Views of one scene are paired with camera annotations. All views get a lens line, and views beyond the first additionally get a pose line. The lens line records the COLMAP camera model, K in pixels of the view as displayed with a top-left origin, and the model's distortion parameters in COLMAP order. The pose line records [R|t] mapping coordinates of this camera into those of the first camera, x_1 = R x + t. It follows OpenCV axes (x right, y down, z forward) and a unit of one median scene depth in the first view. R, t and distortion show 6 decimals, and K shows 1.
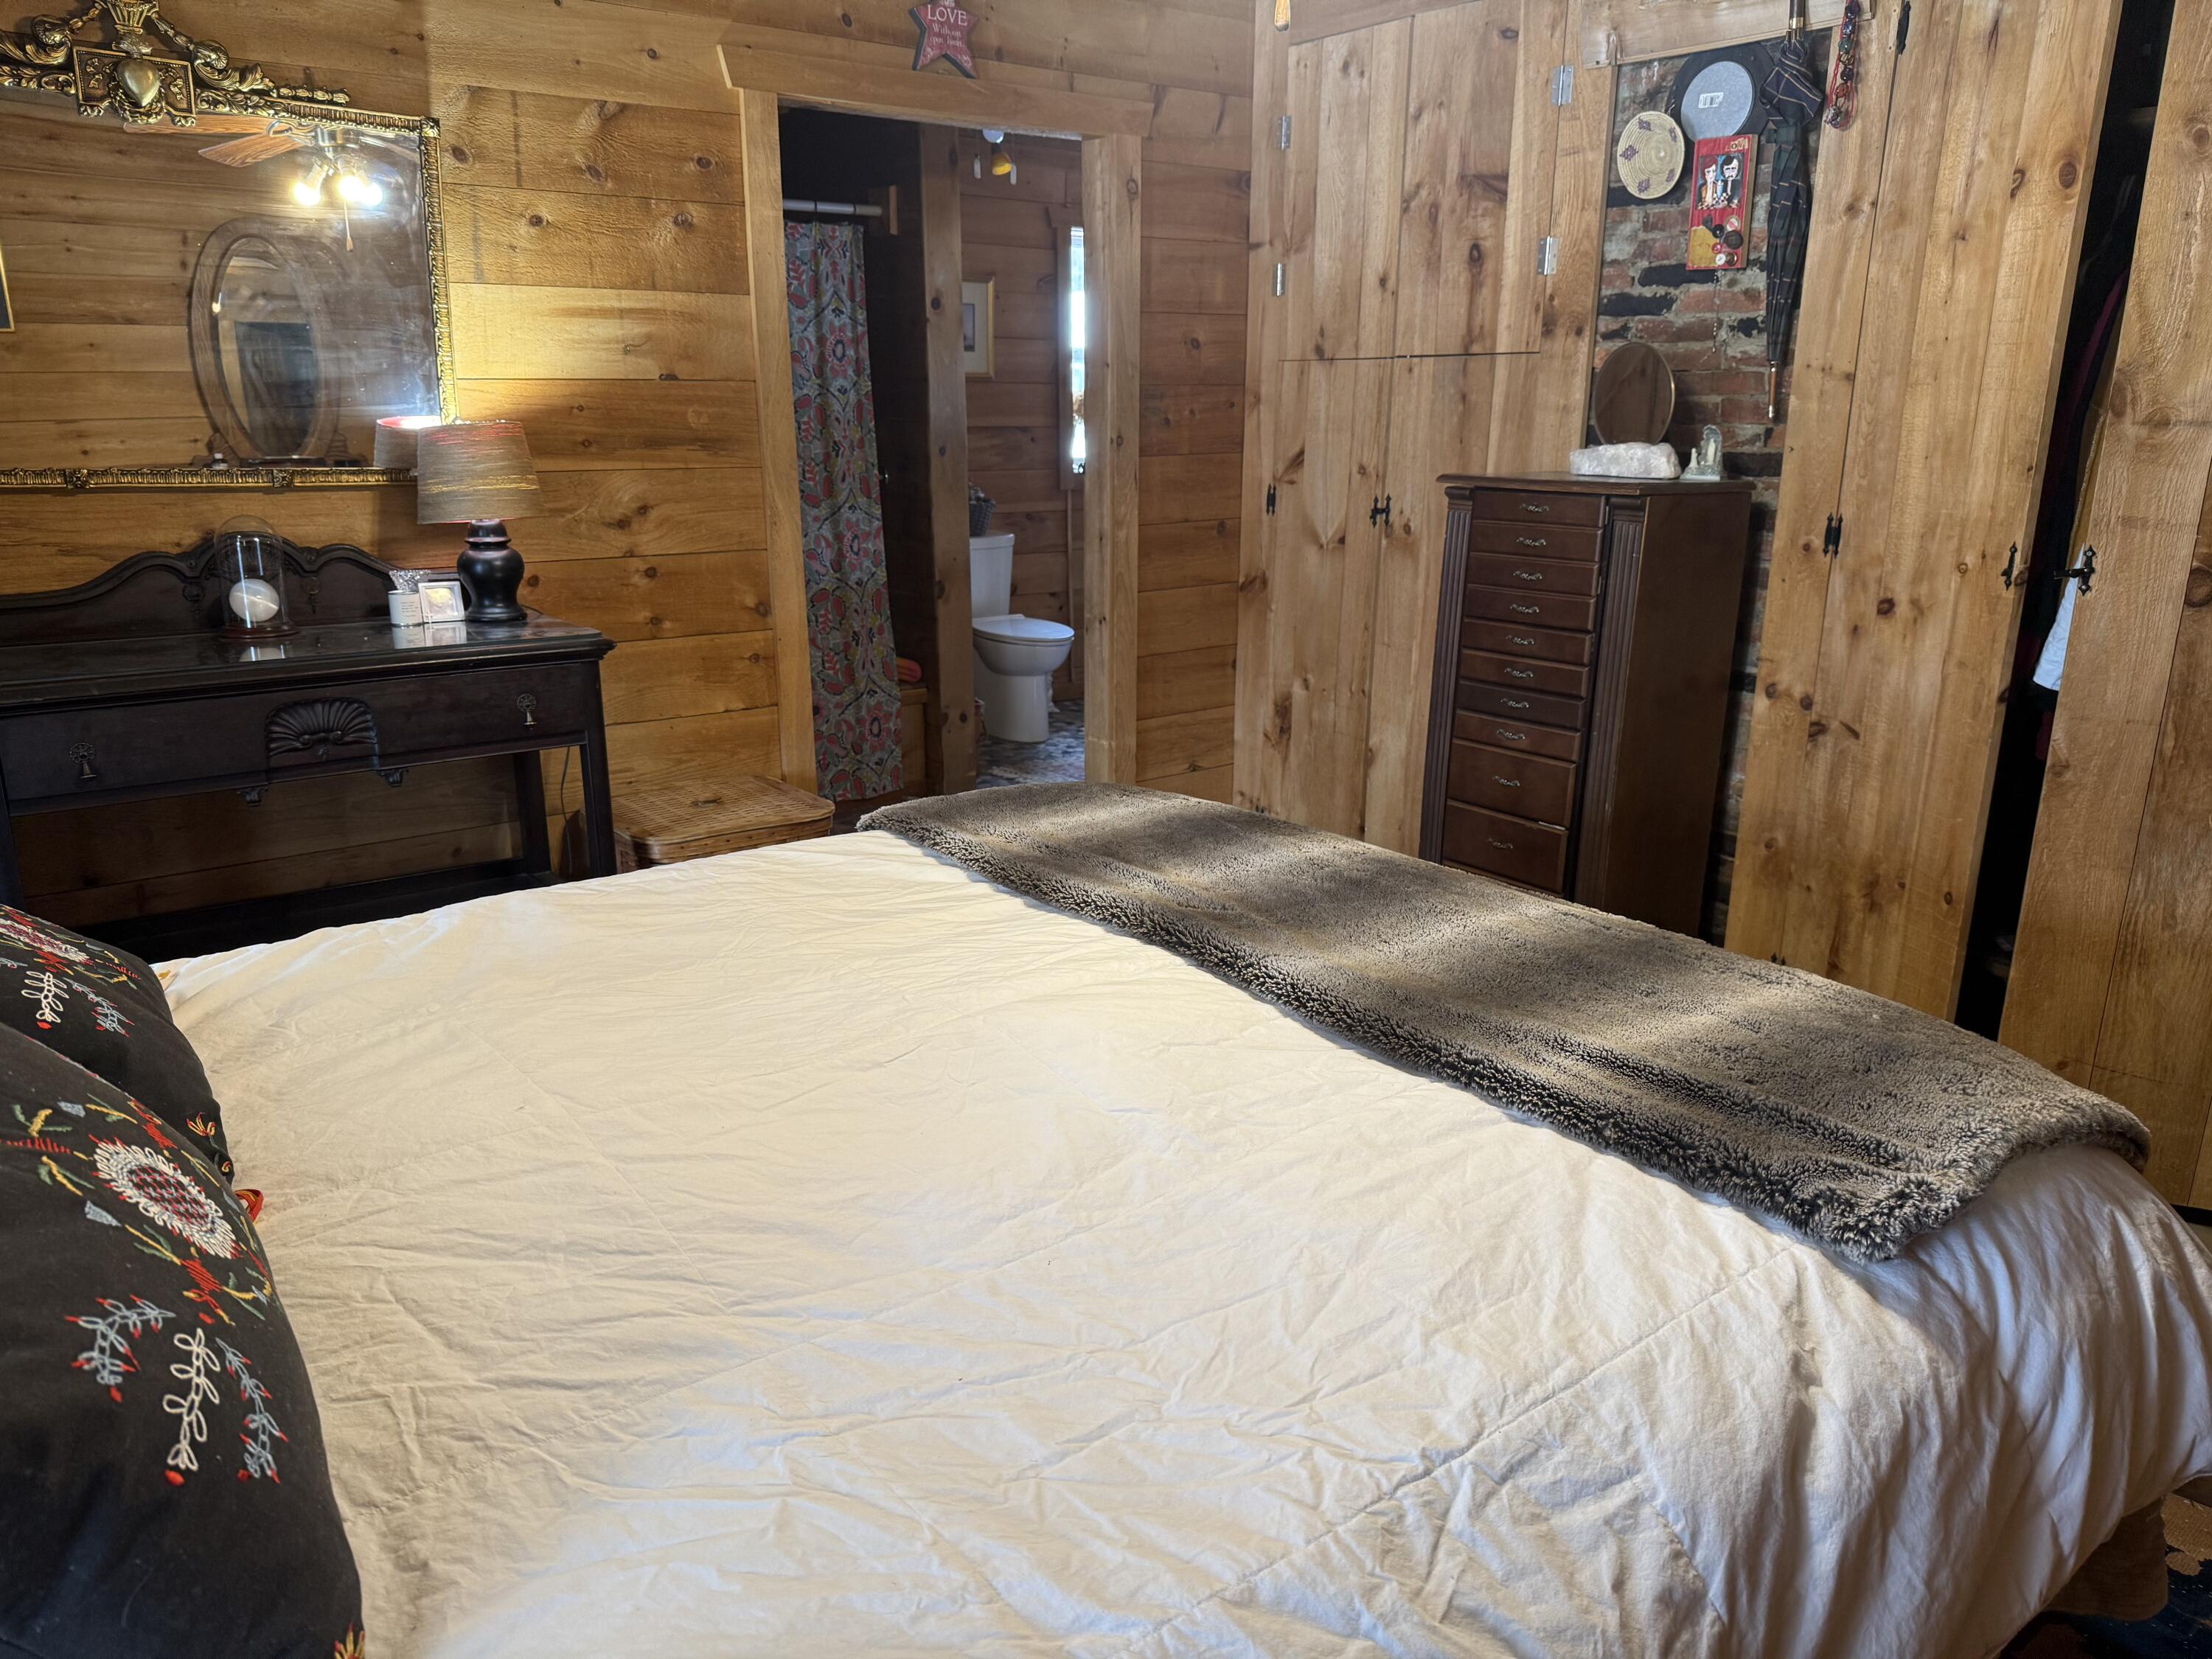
lens RADIAL K [[1541.3, 0, 1108.7], [0, 1541.3, 839.5], [0, 0, 1]] dist [0.098715, -0.156511]
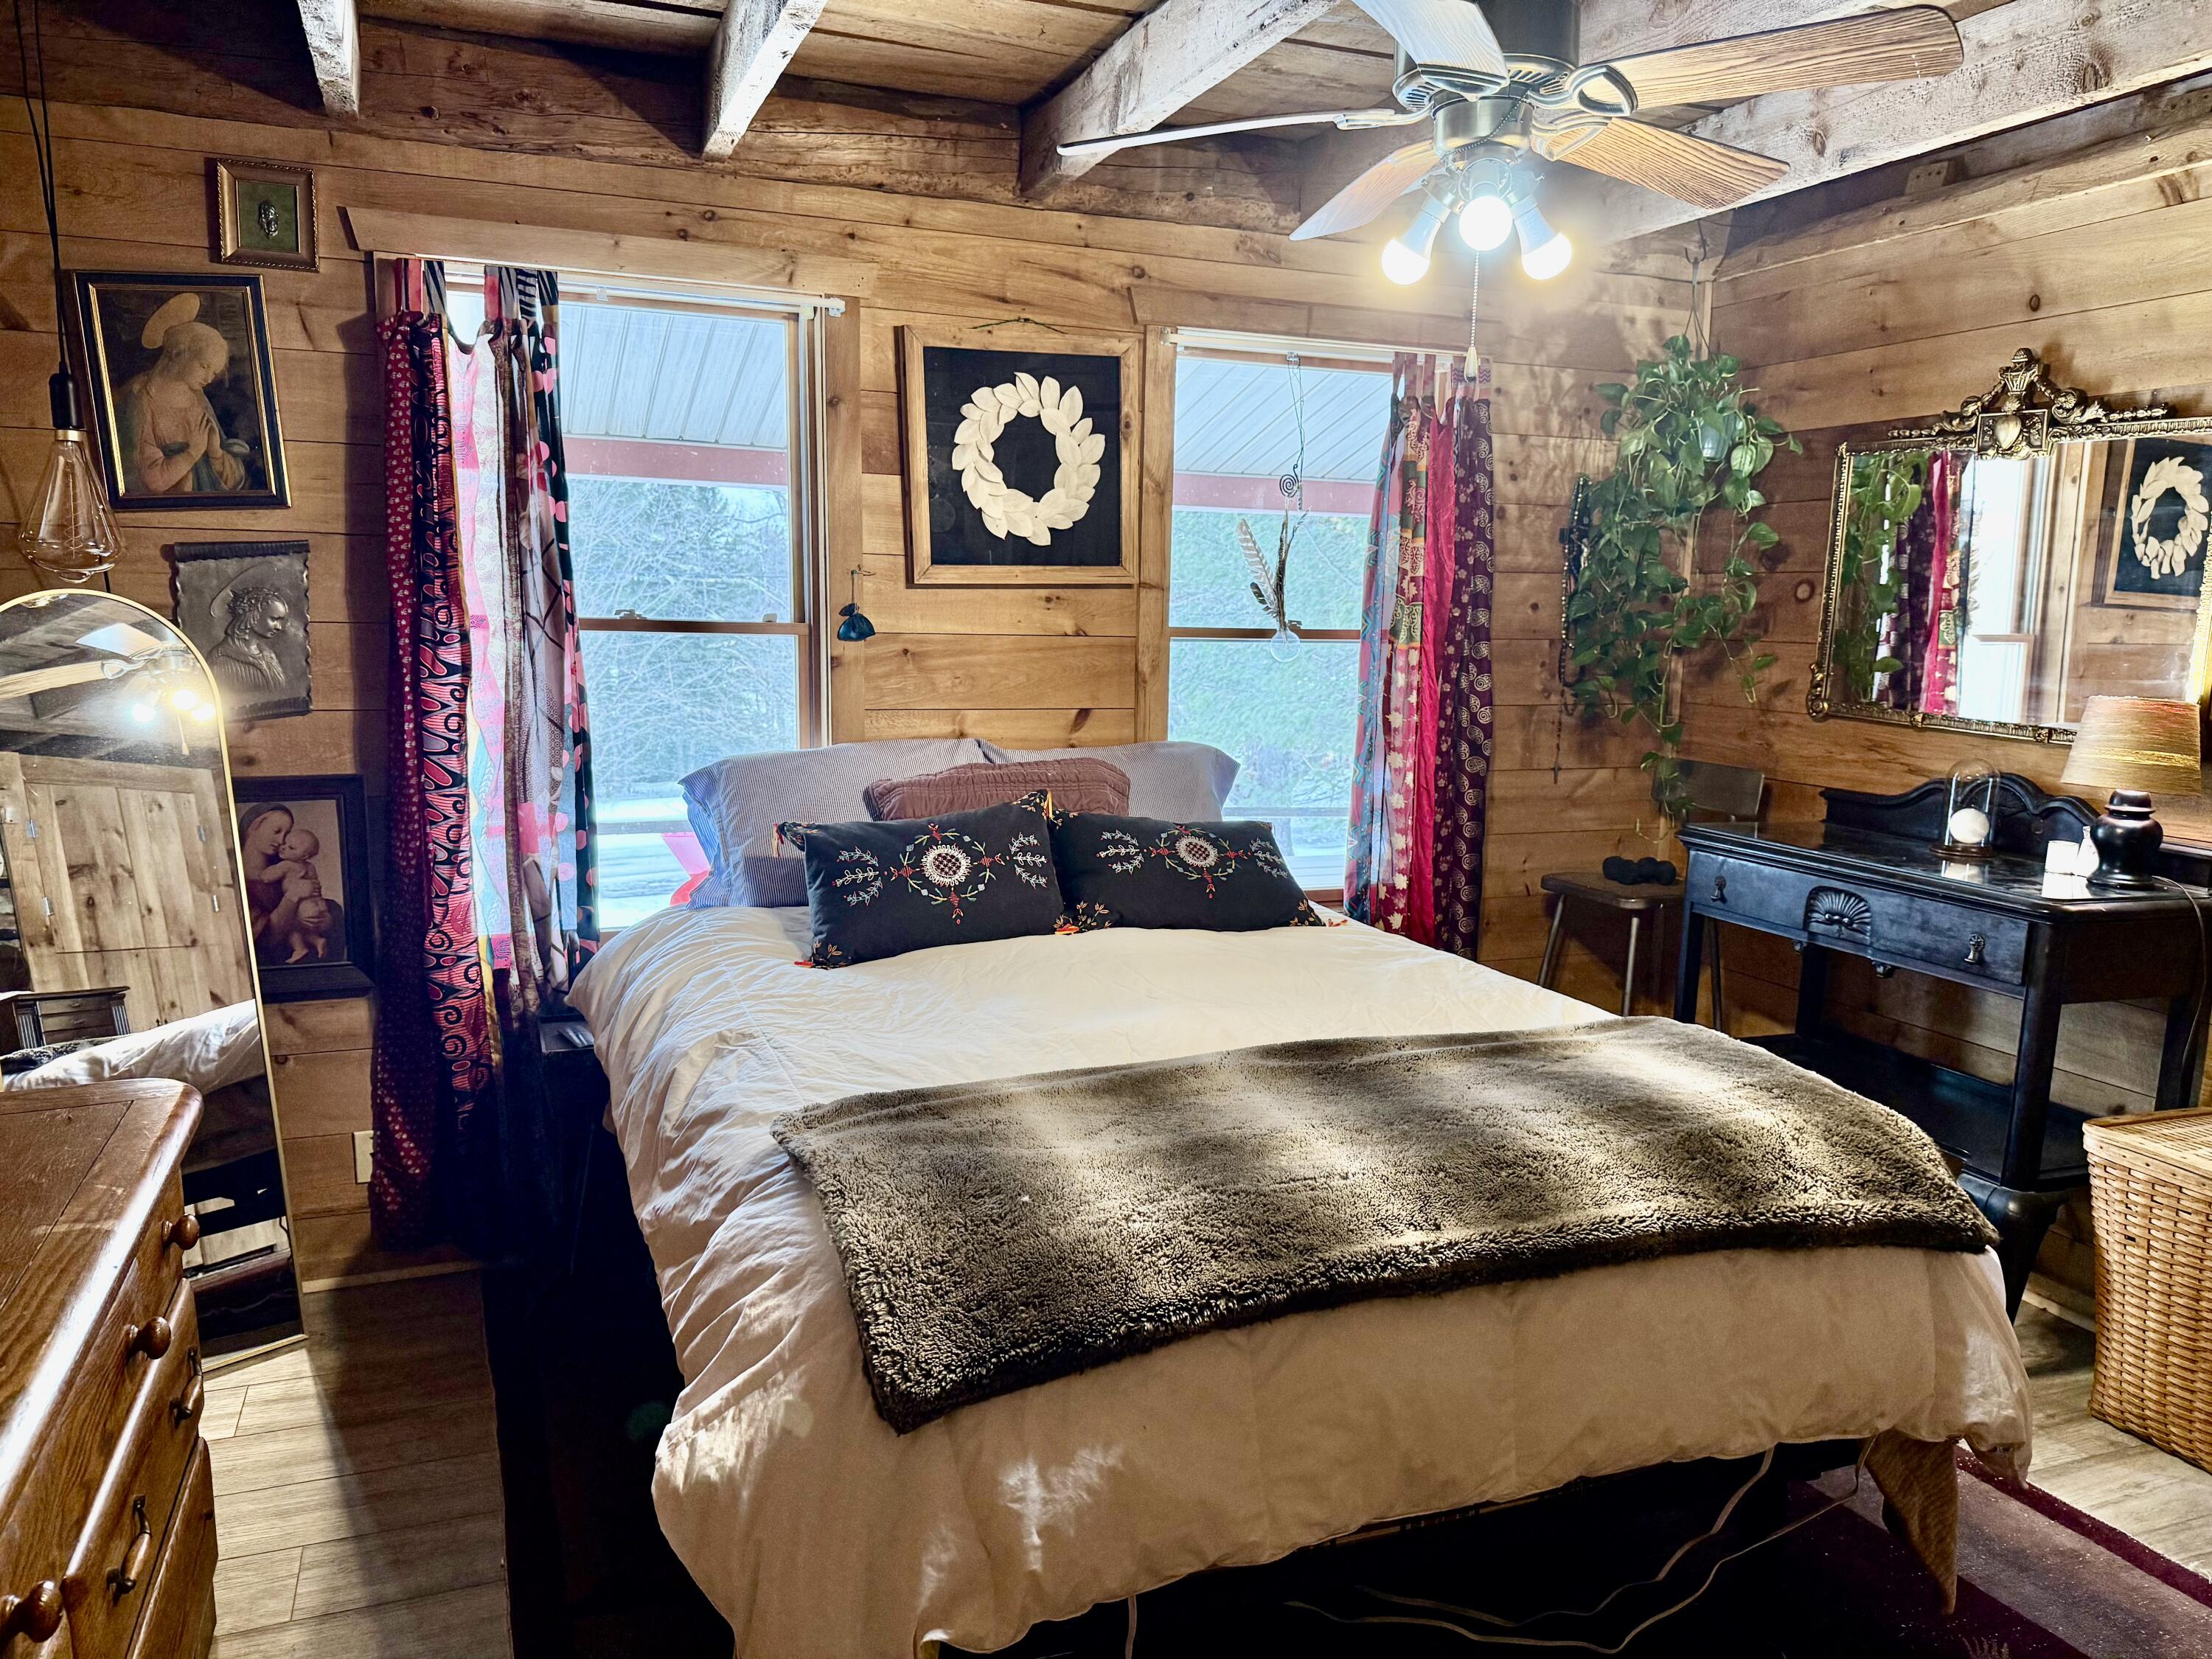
lens RADIAL K [[1541.3, 0, 1108.7], [0, 1541.3, 839.5], [0, 0, 1]] dist [0.098715, -0.156511]
pose [[-0.322570, 0.099584, -0.941293, 0.830799], [-0.283345, 0.938691, 0.196407, -0.199040], [0.903141, 0.330065, -0.274577, 0.741044]]
